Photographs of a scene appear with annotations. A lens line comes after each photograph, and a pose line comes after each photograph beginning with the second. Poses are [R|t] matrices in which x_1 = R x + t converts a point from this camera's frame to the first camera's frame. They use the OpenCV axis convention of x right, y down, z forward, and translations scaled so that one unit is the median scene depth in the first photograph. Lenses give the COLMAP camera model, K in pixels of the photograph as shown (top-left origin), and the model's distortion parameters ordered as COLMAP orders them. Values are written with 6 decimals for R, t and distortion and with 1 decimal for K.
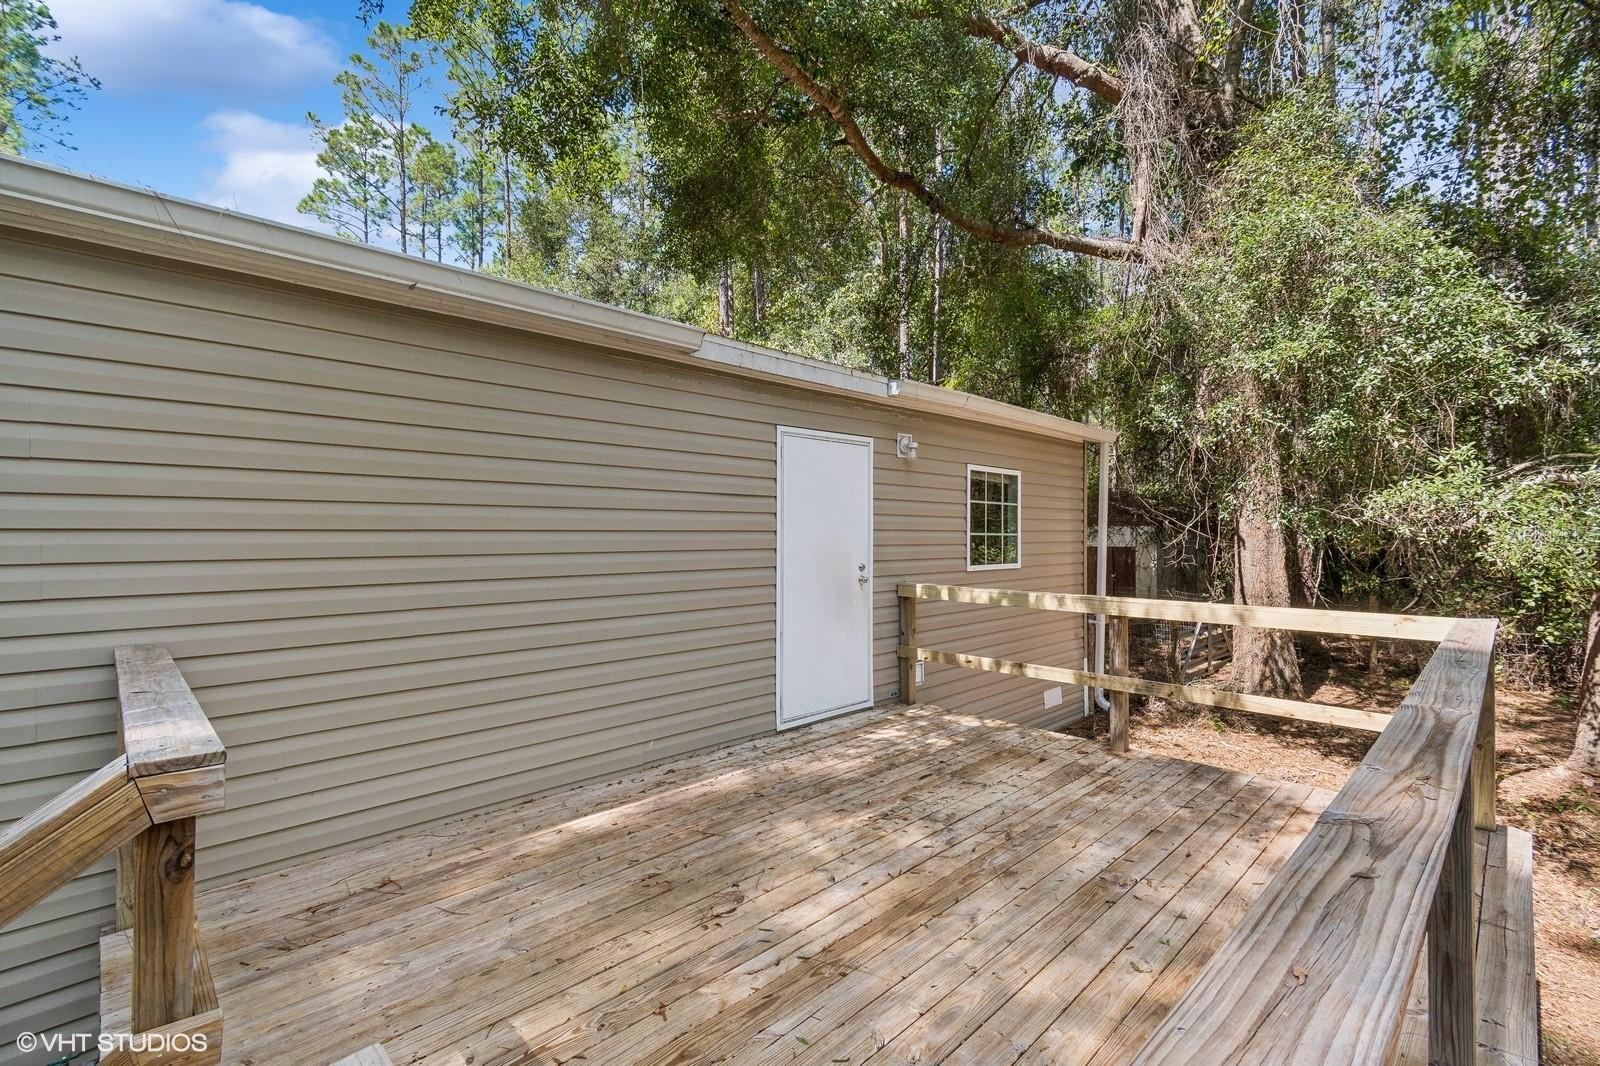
lens RADIAL K [[715.6, 0, 804.2], [0, 715.6, 533.6], [0, 0, 1]] dist [0.002246, -0.001165]
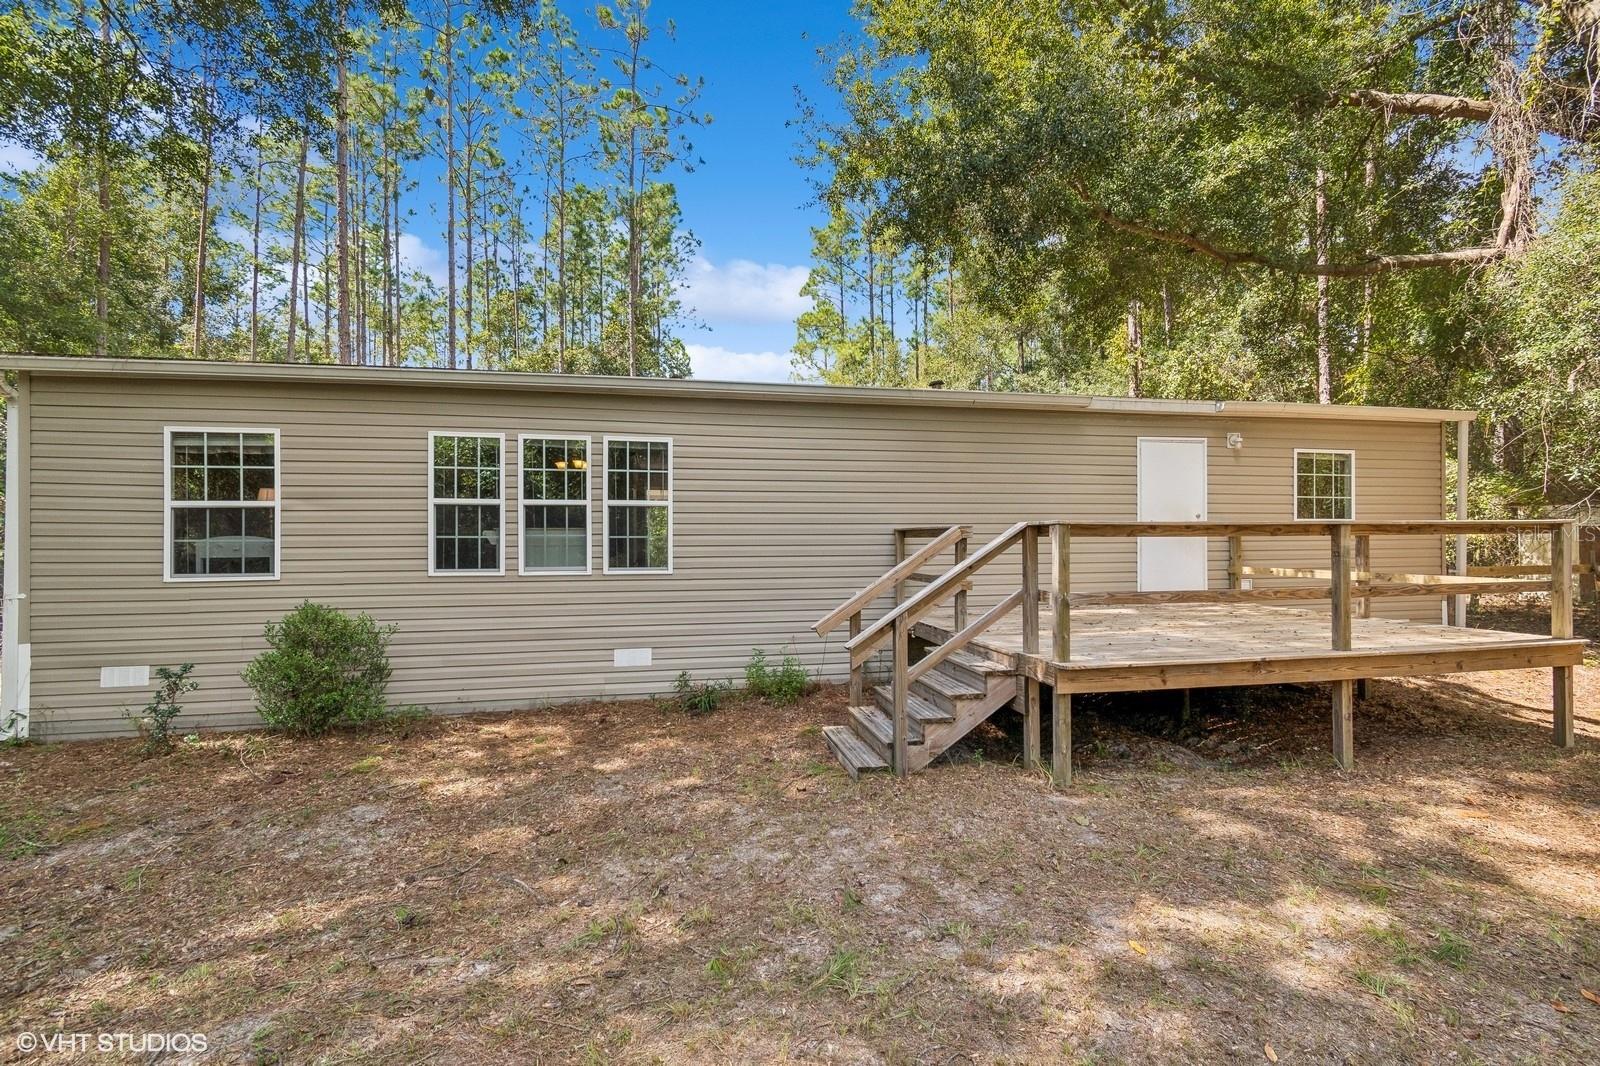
lens RADIAL K [[715.6, 0, 809.7], [0, 715.6, 531.9], [0, 0, 1]] dist [0.002246, -0.001165]
pose [[0.846666, -0.010365, -0.532024, 0.147629], [0.005949, 0.999932, -0.010015, 0.071316], [0.532091, 0.005315, 0.846670, -0.665030]]
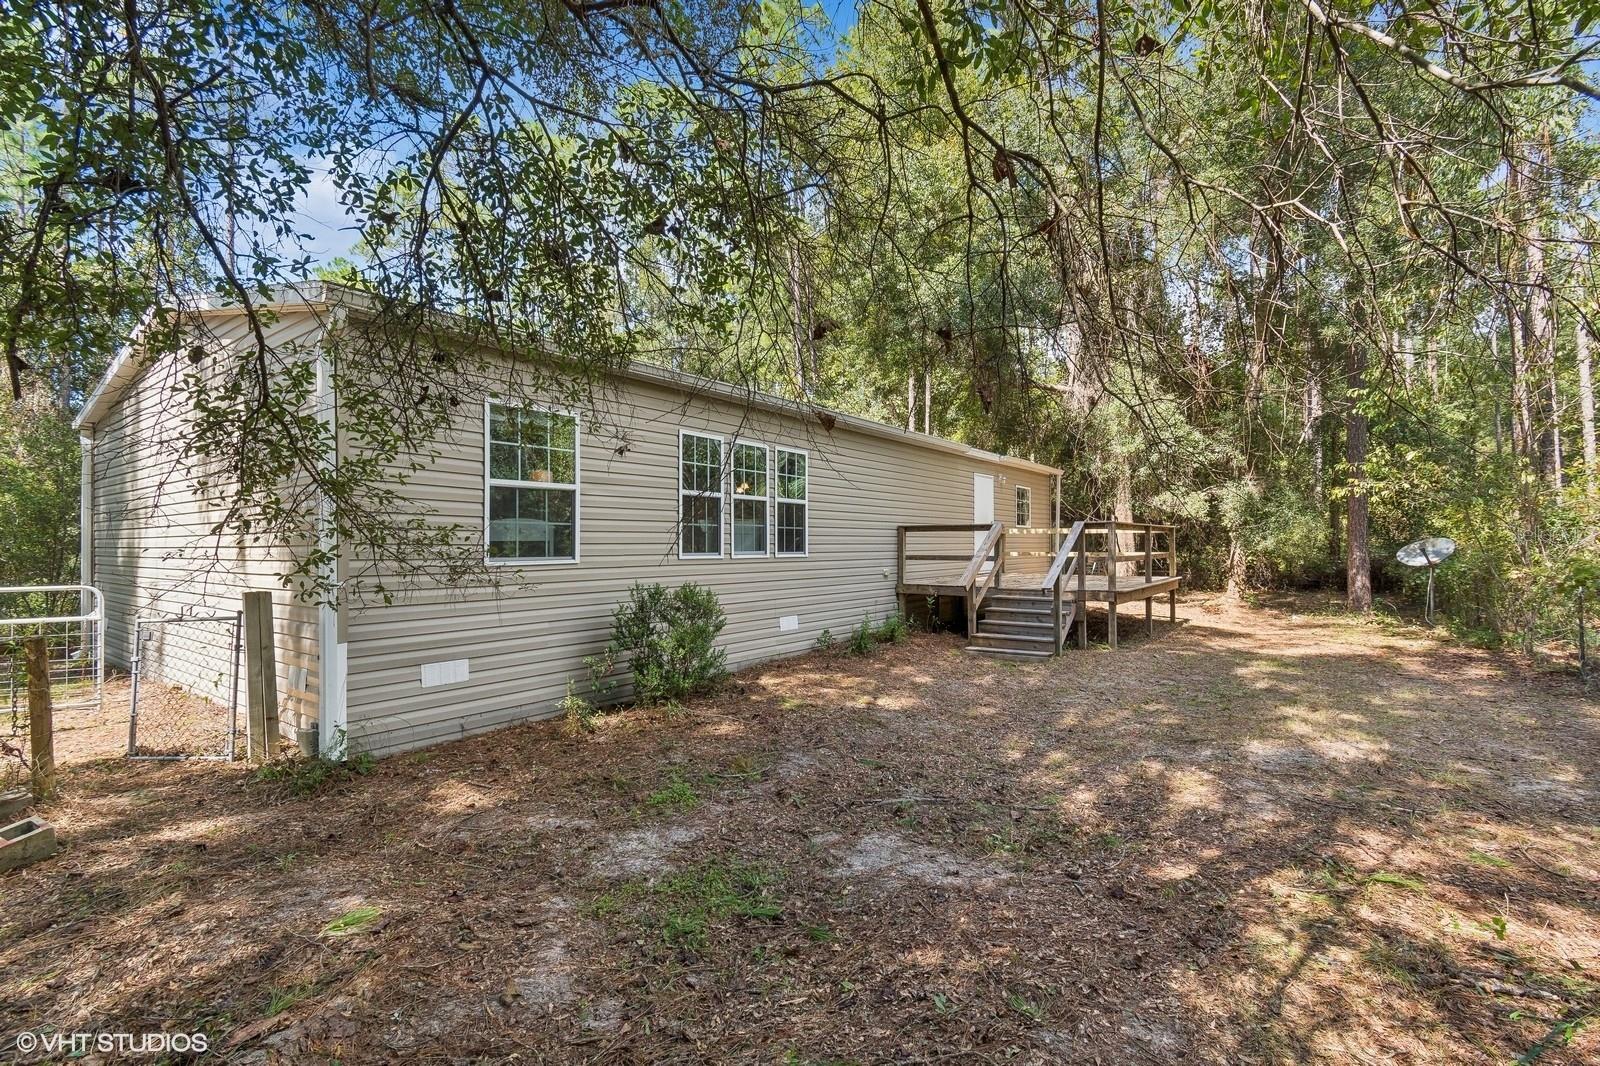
lens RADIAL K [[715.6, 0, 795.5], [0, 715.6, 539.2], [0, 0, 1]] dist [0.002246, -0.001165]
pose [[0.990806, -0.005210, 0.135188, -0.750109], [0.006467, 0.999940, -0.008858, 0.097629], [-0.135134, 0.009651, 0.990780, -1.189570]]
